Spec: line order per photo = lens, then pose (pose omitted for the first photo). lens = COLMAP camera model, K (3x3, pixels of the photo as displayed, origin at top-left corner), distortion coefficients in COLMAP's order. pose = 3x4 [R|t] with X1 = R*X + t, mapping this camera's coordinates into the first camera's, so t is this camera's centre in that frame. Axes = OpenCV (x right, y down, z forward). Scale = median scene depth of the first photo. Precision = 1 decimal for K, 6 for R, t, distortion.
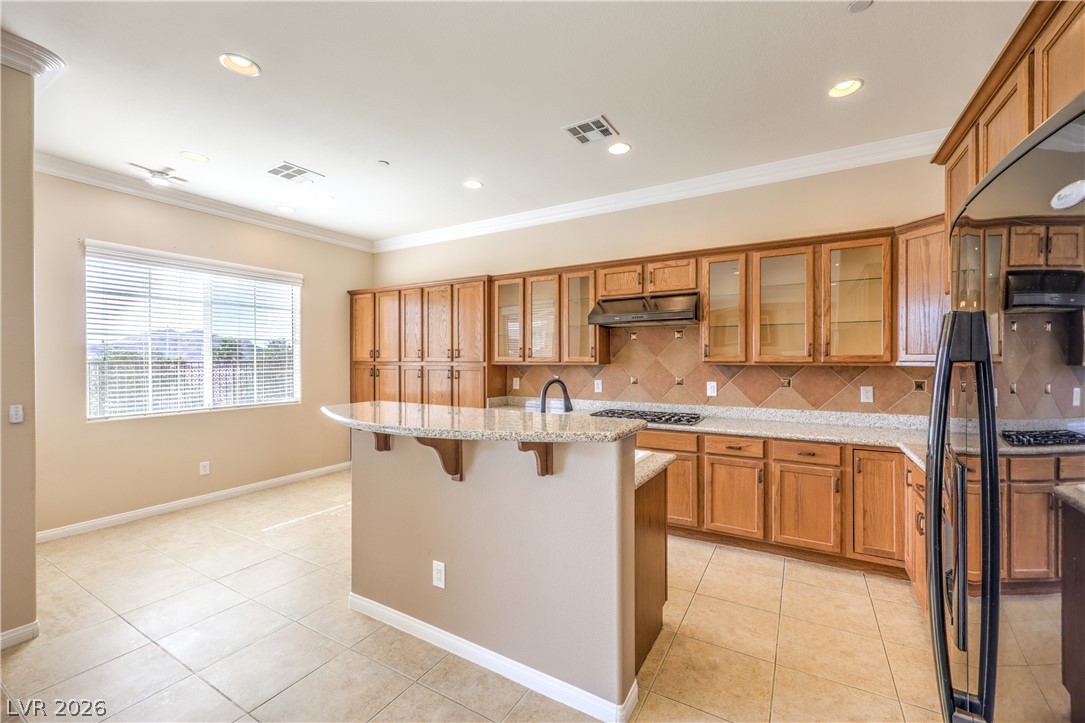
lens RADIAL K [[443.6, 0, 543.1], [0, 443.6, 361.5], [0, 0, 1]] dist [-0.000385, 0.000537]
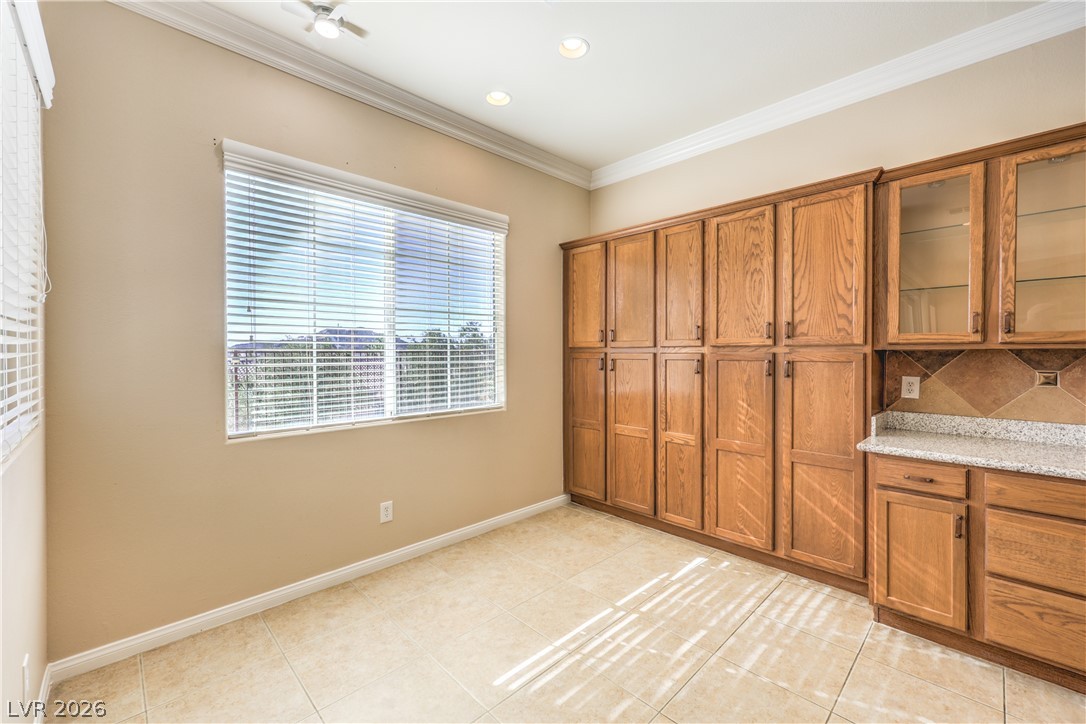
lens RADIAL K [[444.0, 0, 539.4], [0, 444.0, 358.4], [0, 0, 1]] dist [-0.000385, 0.000537]
pose [[0.962233, 0.003327, -0.272207, -0.332664], [-0.001492, 0.999975, 0.006946, 0.012801], [0.272224, -0.006278, 0.962214, 0.392576]]
